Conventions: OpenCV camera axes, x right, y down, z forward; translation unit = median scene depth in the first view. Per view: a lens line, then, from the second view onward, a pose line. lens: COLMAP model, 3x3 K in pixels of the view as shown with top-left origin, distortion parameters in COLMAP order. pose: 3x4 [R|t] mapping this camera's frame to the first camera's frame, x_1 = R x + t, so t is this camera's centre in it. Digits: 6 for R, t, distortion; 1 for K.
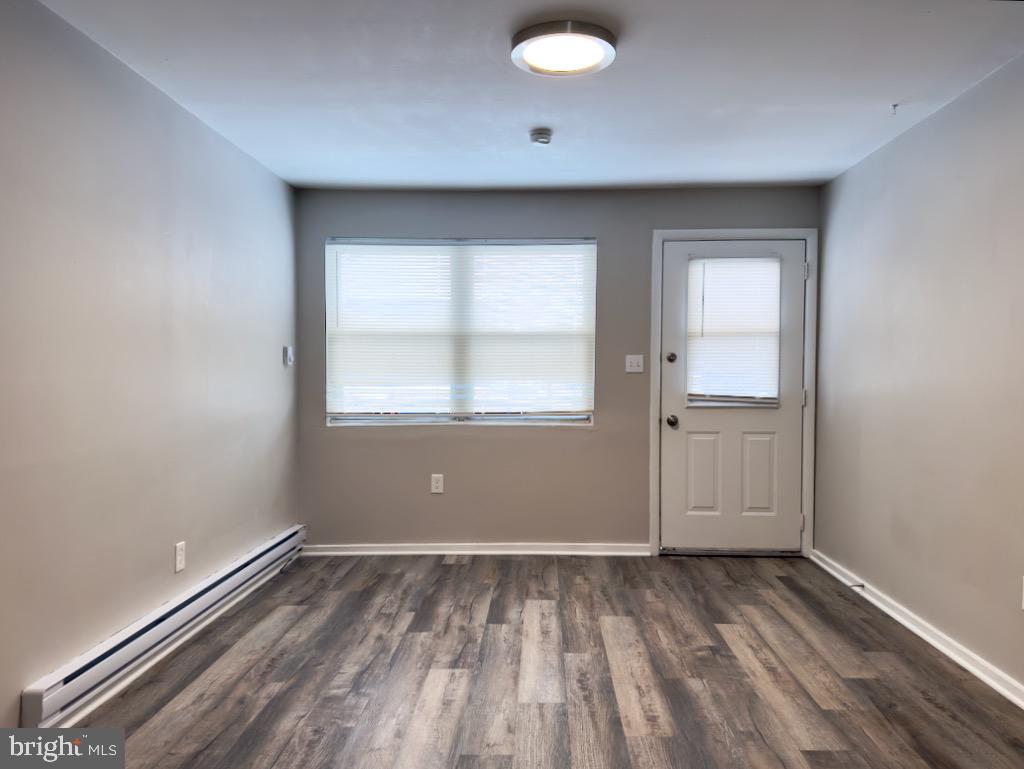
lens RADIAL K [[717.6, 0, 512.0], [0, 717.6, 384.5], [0, 0, 1]] dist [0.045187, -0.058037]
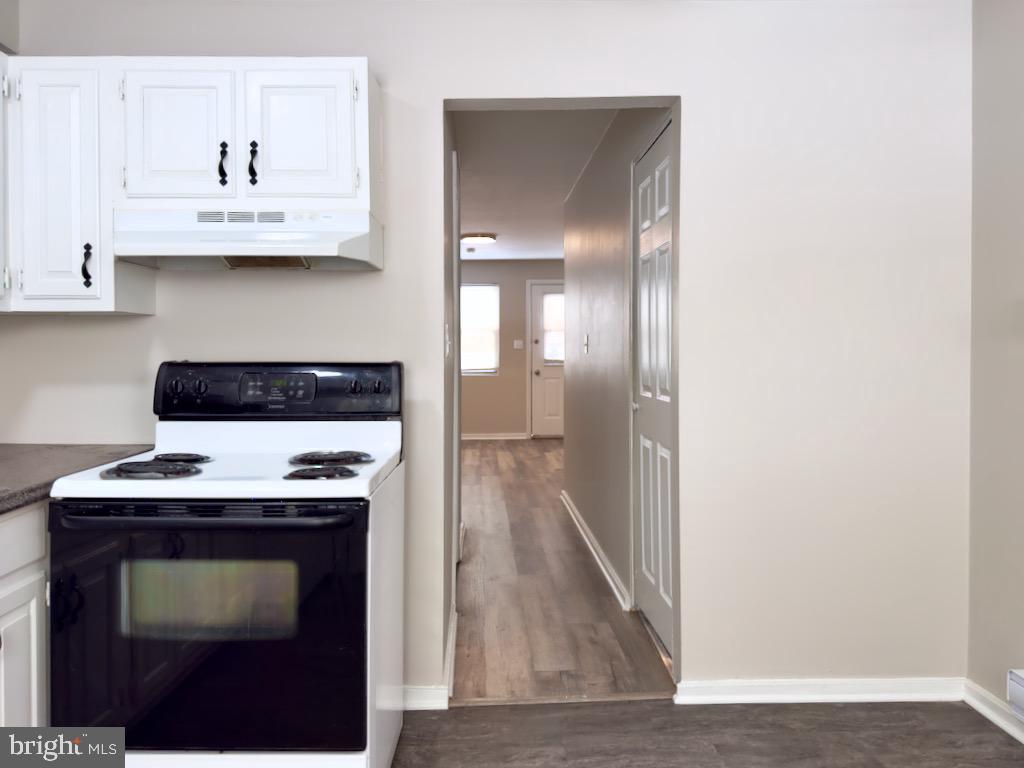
lens RADIAL K [[793.6, 0, 510.0], [0, 793.6, 362.2], [0, 0, 1]] dist [0.003087, -0.003120]
pose [[0.996393, -0.004662, 0.084727, -0.043513], [0.004560, 0.999989, 0.001395, 0.017896], [-0.084733, -0.001003, 0.996403, -1.239027]]
